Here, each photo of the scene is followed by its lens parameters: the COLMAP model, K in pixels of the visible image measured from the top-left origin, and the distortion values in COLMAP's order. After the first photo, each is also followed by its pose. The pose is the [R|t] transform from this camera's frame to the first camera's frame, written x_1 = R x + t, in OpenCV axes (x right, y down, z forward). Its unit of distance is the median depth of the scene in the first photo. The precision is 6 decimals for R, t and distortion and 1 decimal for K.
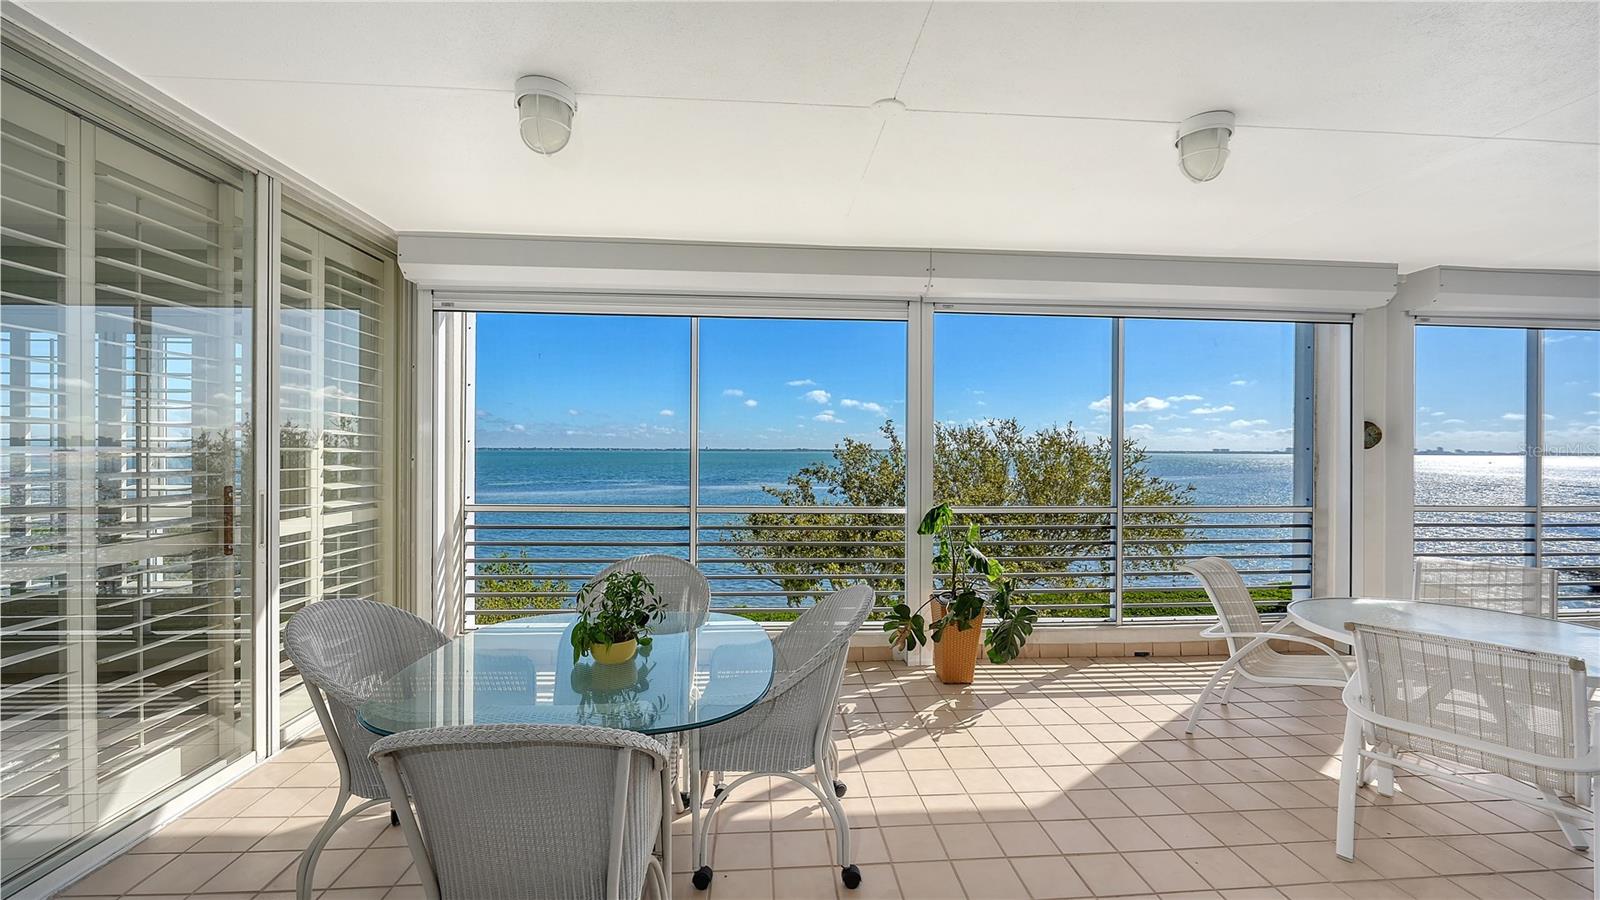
lens RADIAL K [[619.7, 0, 795.1], [0, 619.7, 445.1], [0, 0, 1]] dist [0.000563, 0.000061]
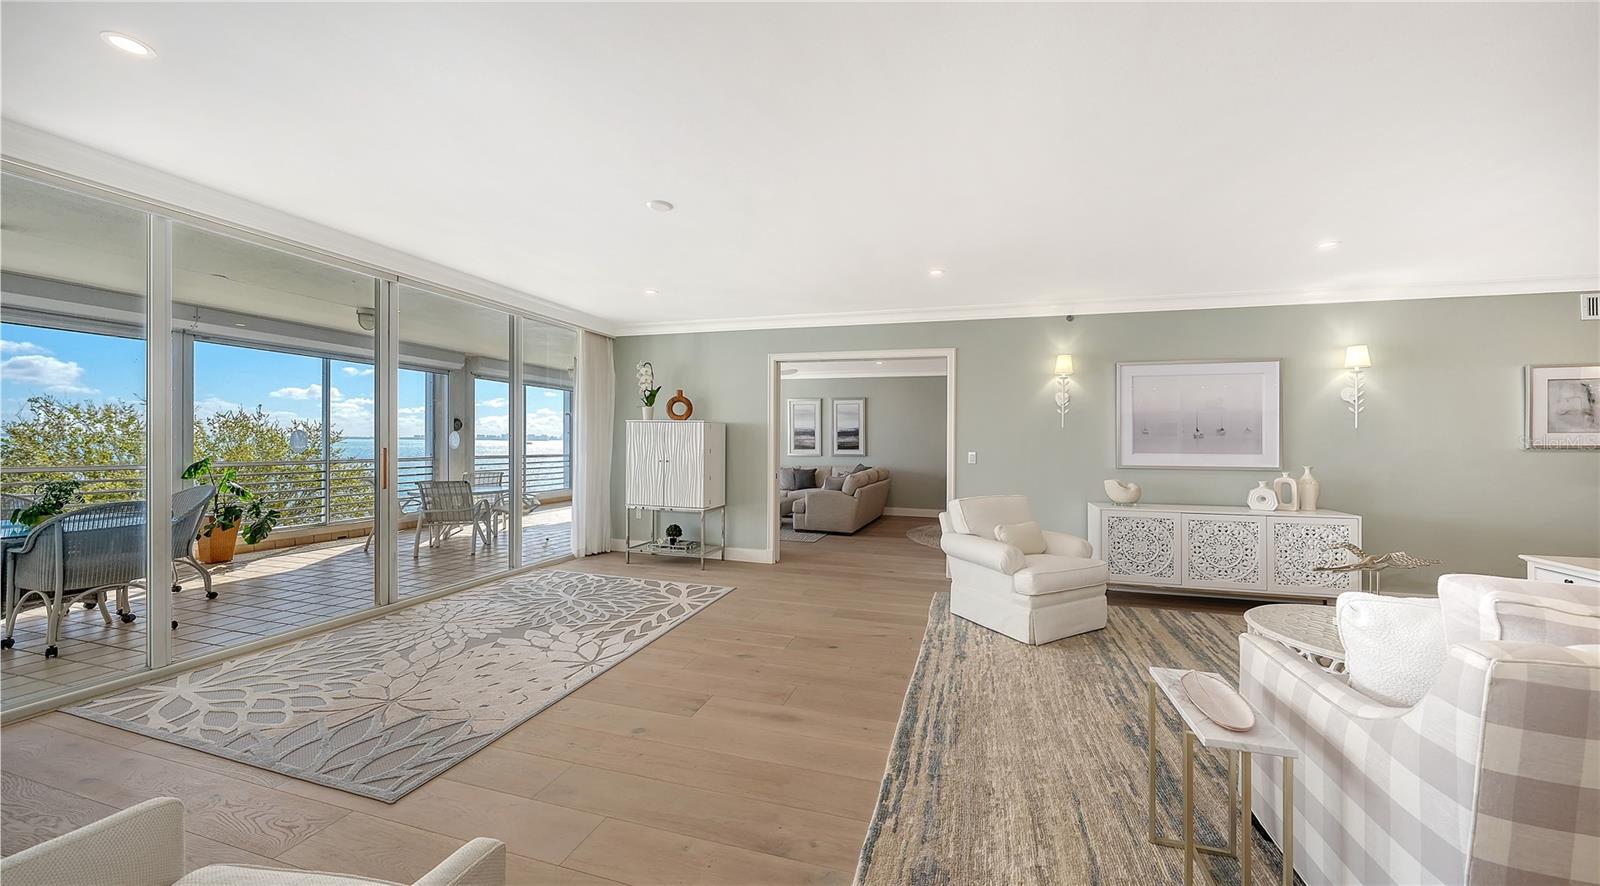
lens RADIAL K [[559.3, 0, 828.8], [0, 559.3, 453.3], [0, 0, 1]] dist [0.000056, -0.000019]
pose [[0.334111, -0.023520, 0.942240, -0.571483], [-0.013649, 0.999463, 0.029789, 0.010518], [-0.942435, -0.022813, 0.333611, -1.001939]]
